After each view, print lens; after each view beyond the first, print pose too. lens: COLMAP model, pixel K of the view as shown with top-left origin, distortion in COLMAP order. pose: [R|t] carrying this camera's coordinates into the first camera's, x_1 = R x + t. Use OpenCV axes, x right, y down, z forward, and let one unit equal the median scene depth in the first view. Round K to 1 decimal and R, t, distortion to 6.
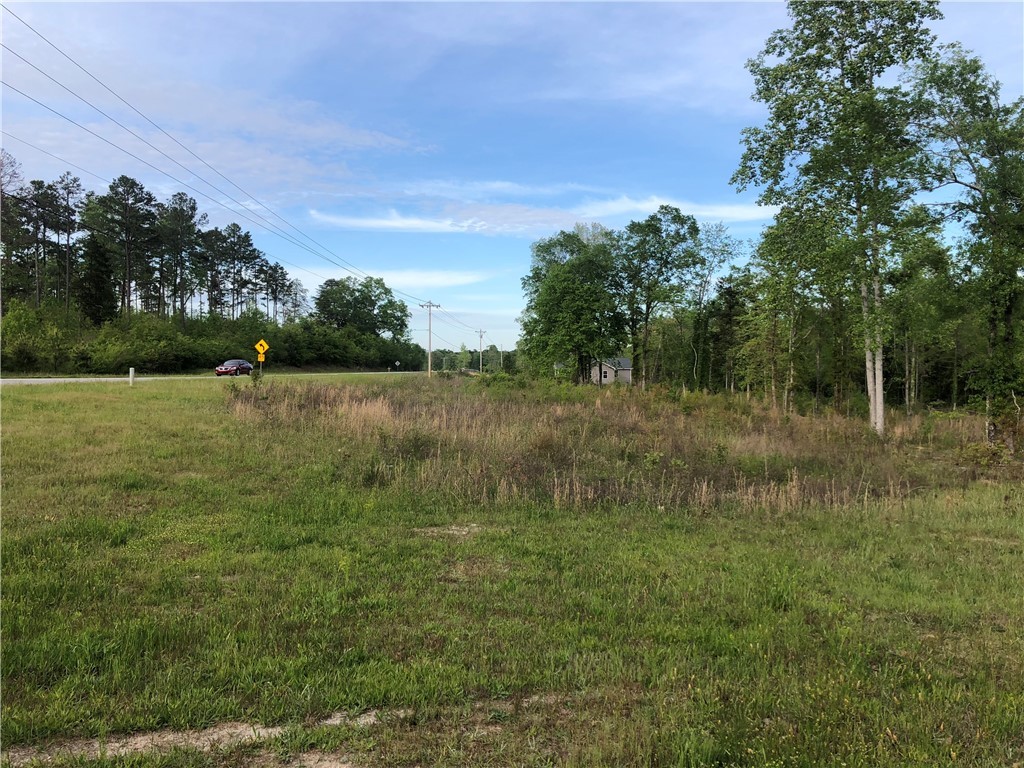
lens RADIAL K [[835.2, 0, 512.4], [0, 835.2, 384.8], [0, 0, 1]] dist [-0.004275, 0.020748]
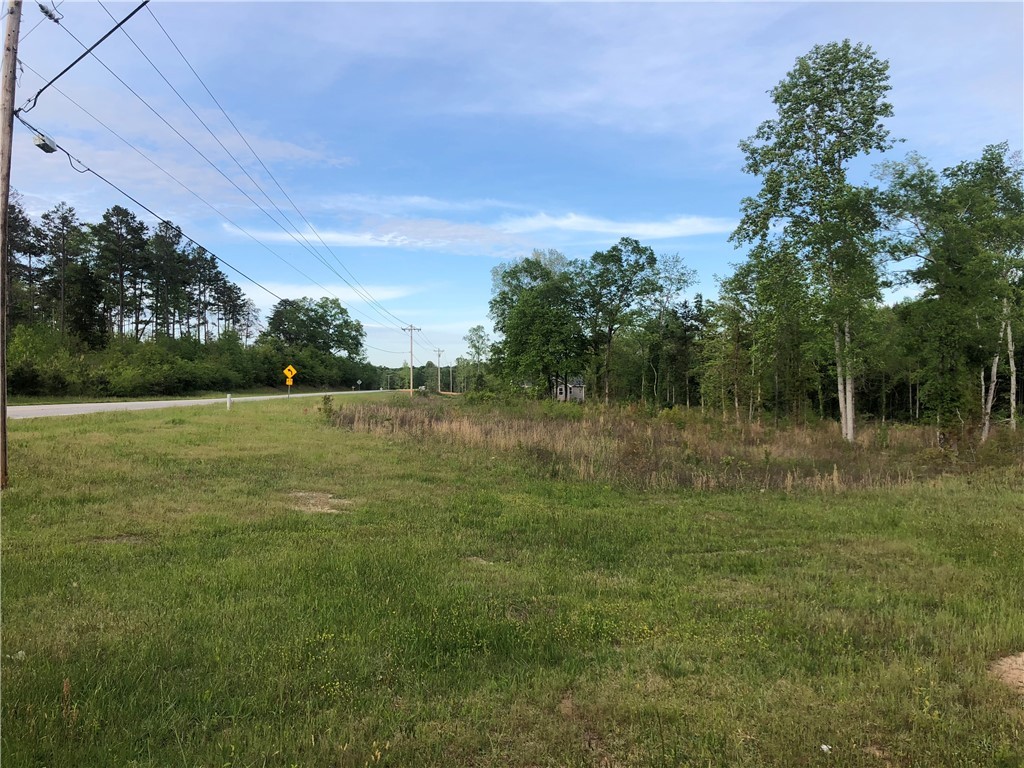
lens RADIAL K [[835.2, 0, 514.6], [0, 835.2, 377.8], [0, 0, 1]] dist [-0.004275, 0.020748]
pose [[0.995556, -0.006901, 0.093919, -0.066893], [0.009324, 0.999634, -0.025387, -0.004196], [-0.093709, 0.026150, 0.995256, -0.074941]]
